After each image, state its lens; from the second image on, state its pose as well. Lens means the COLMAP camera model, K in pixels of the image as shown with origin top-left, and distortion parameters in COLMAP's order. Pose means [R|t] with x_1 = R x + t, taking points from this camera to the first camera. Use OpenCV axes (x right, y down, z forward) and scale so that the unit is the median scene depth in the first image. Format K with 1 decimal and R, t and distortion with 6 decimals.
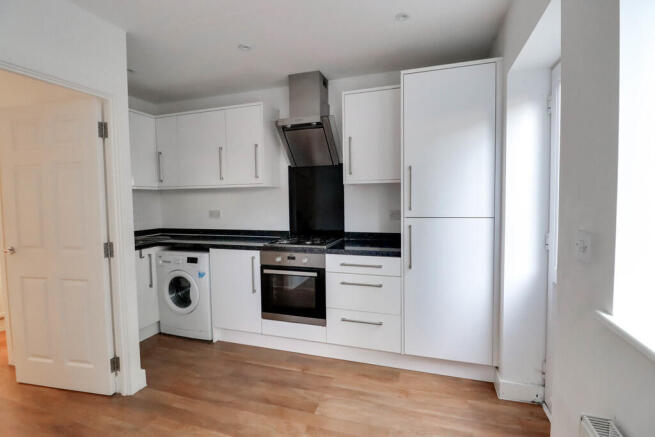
lens RADIAL K [[305.3, 0, 329.4], [0, 305.3, 214.2], [0, 0, 1]] dist [-0.018382, -0.000280]
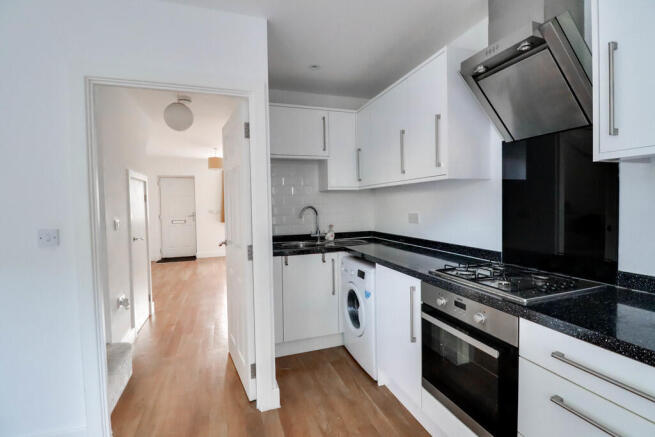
lens RADIAL K [[305.3, 0, 329.4], [0, 305.3, 214.2], [0, 0, 1]] dist [-0.018382, -0.000280]
pose [[0.614767, 0.026248, -0.788272, 0.145932], [-0.026351, 0.999572, 0.012732, -0.019476], [0.788268, 0.012945, 0.615195, 0.440867]]
